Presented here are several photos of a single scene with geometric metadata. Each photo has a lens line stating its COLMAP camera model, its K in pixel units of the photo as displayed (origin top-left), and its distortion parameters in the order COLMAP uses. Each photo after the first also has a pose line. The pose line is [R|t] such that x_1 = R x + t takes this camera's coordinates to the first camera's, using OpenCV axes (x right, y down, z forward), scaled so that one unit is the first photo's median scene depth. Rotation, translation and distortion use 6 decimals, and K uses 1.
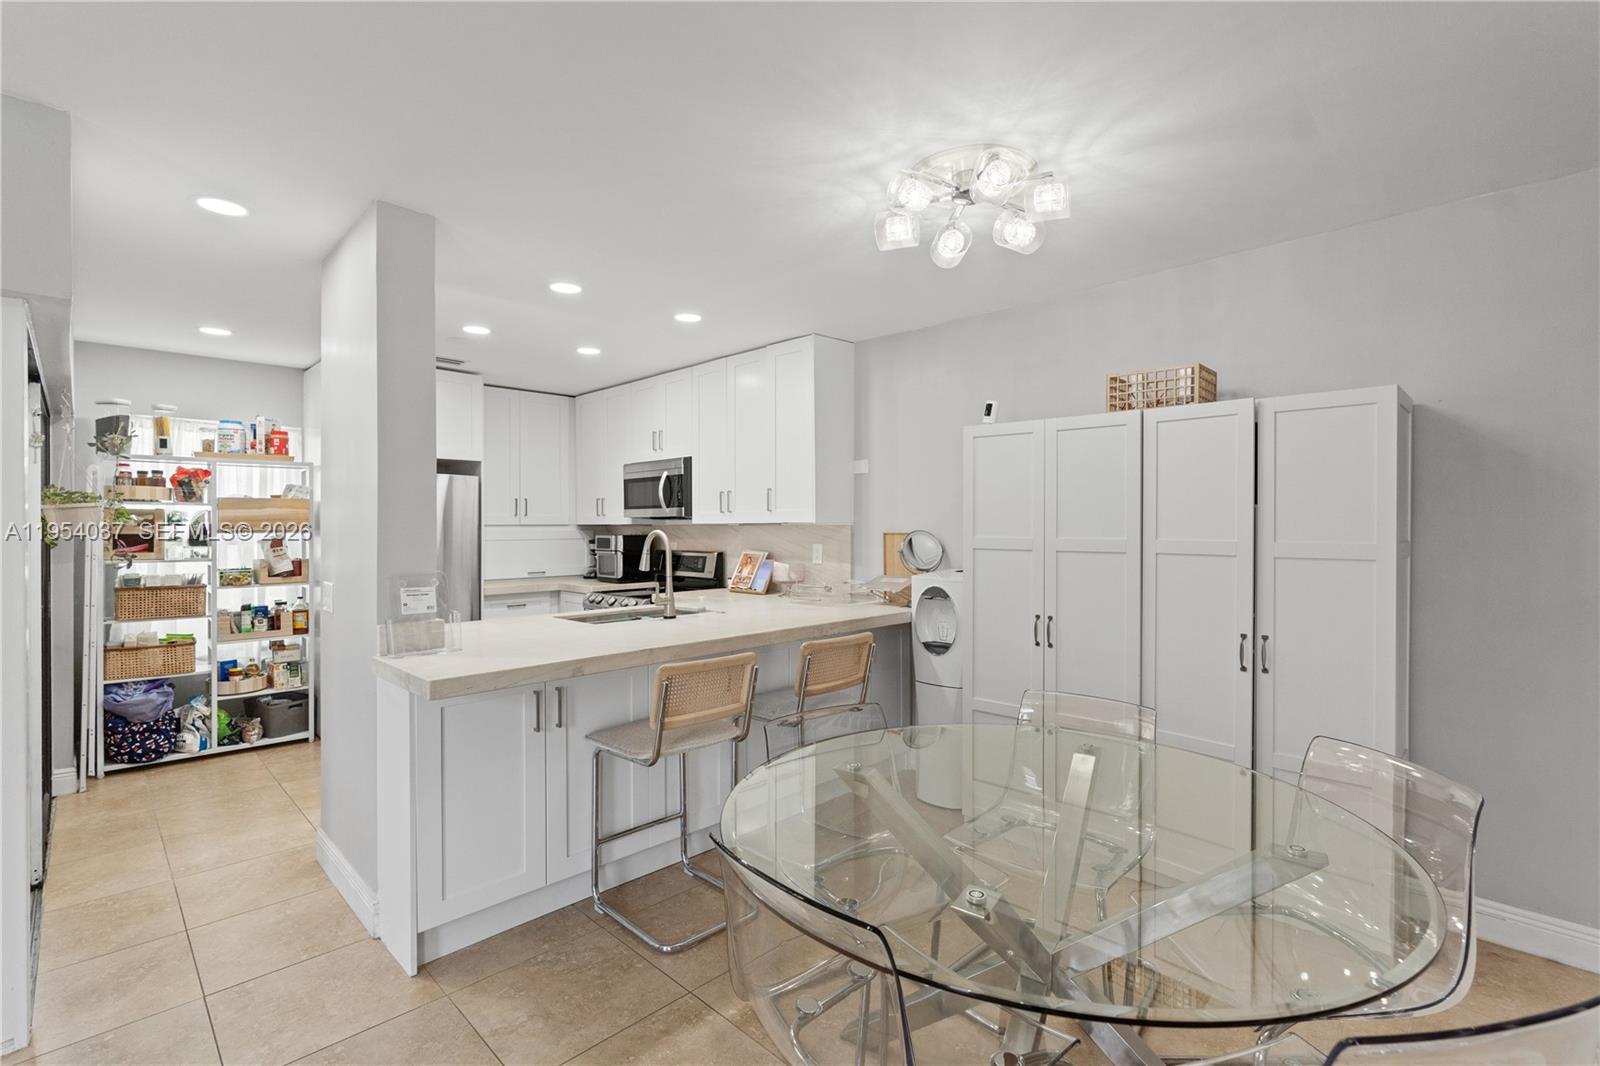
lens RADIAL K [[725.7, 0, 803.5], [0, 725.7, 527.1], [0, 0, 1]] dist [-0.013688, 0.005079]
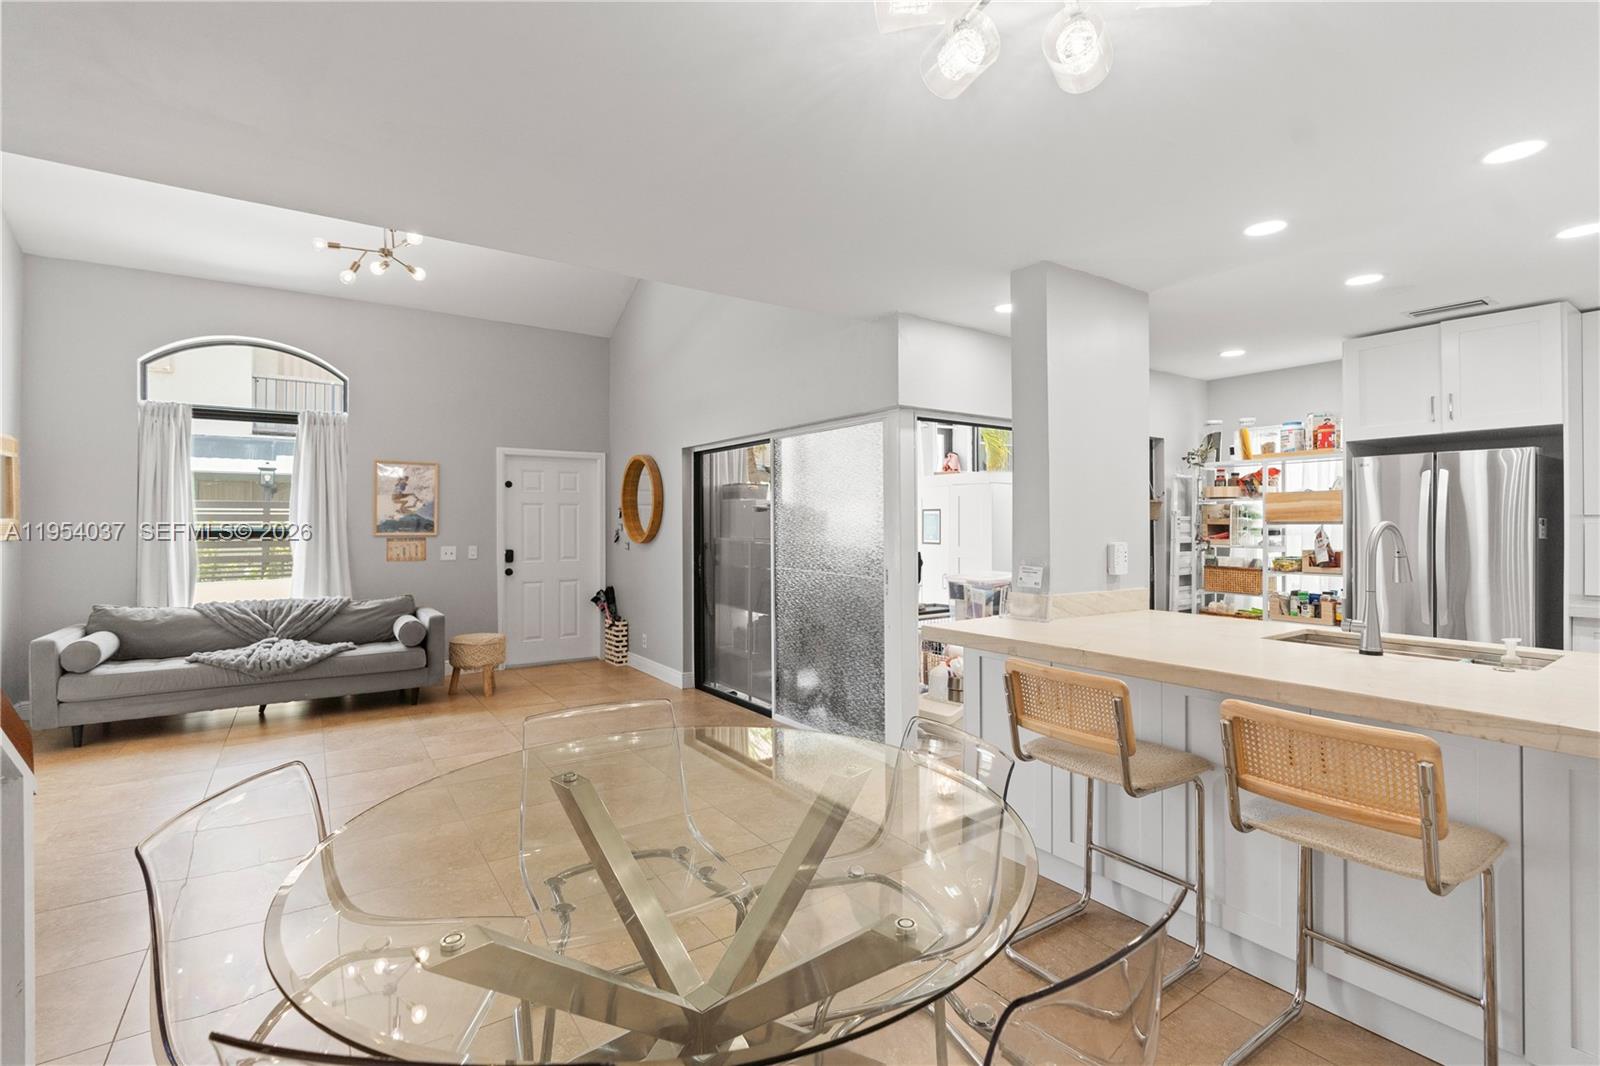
lens RADIAL K [[725.7, 0, 811.3], [0, 725.7, 519.3], [0, 0, 1]] dist [-0.013688, 0.005079]
pose [[-0.172816, -0.000893, -0.984954, 0.472144], [-0.000012, 1.000000, -0.000905, 0.001870], [0.984954, -0.000145, -0.172816, 0.522991]]
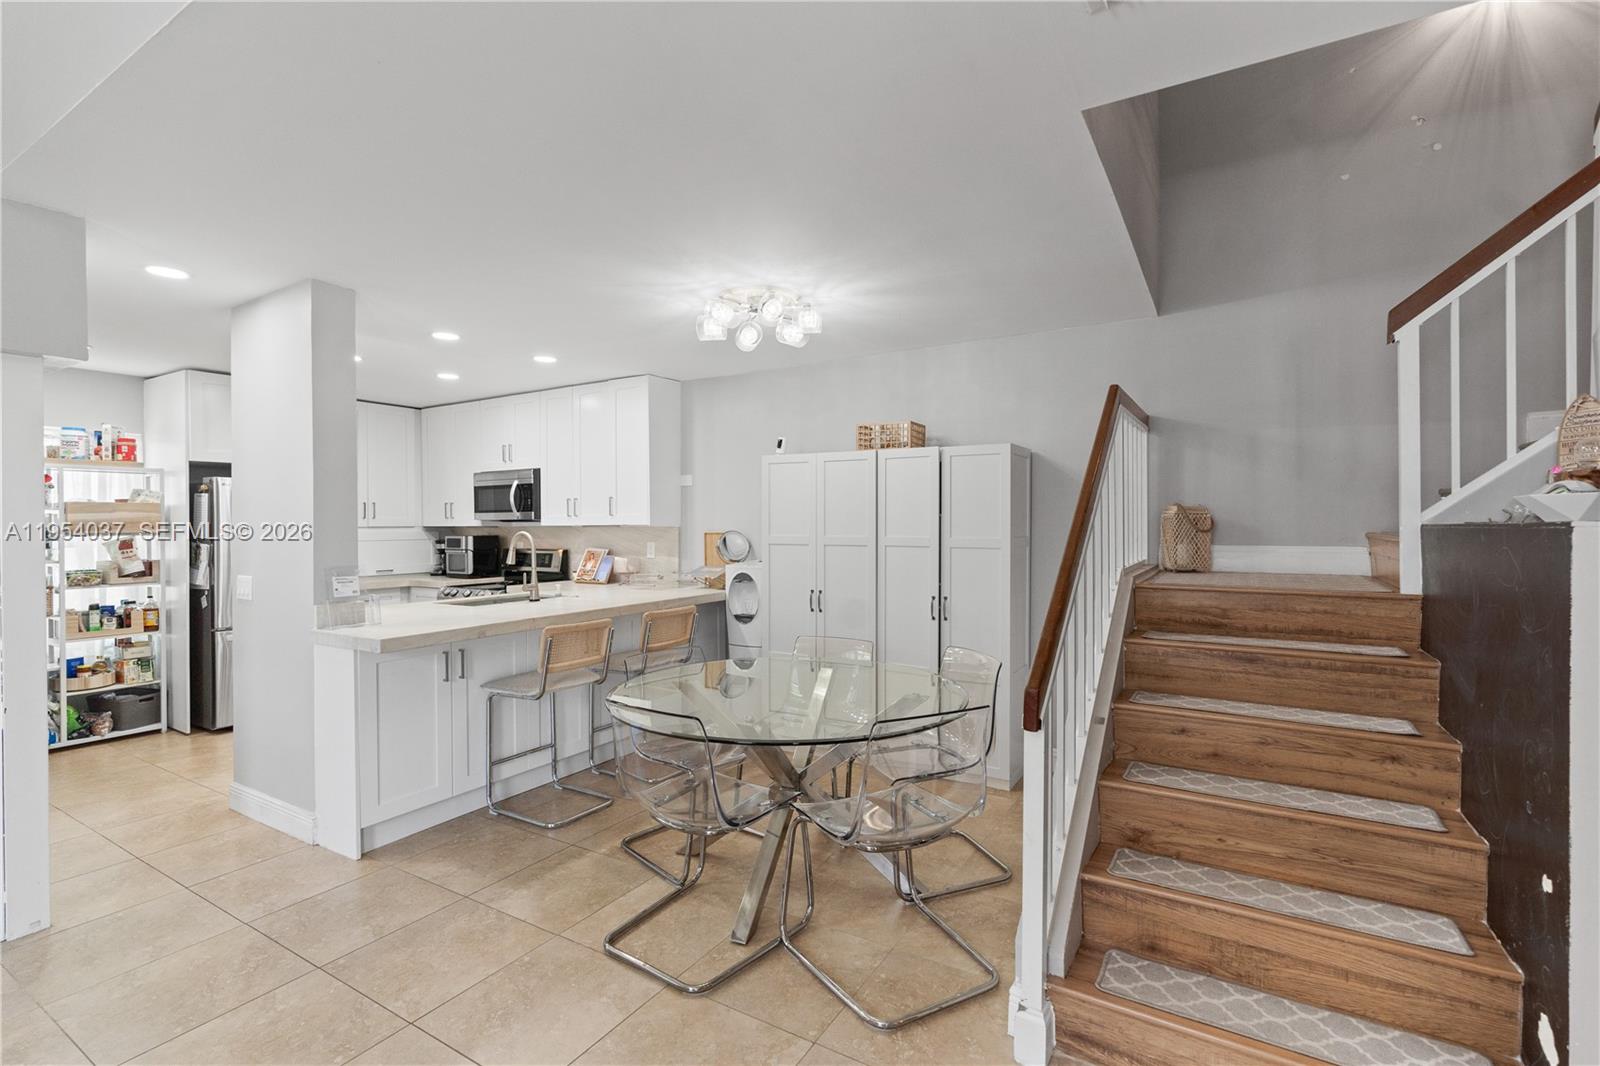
lens RADIAL K [[725.7, 0, 804.0], [0, 725.7, 530.2], [0, 0, 1]] dist [-0.013688, 0.005079]
pose [[0.970958, -0.003734, 0.239221, -0.025852], [0.002491, 0.999982, 0.005499, -0.003257], [-0.239237, -0.004744, 0.970950, -0.287293]]
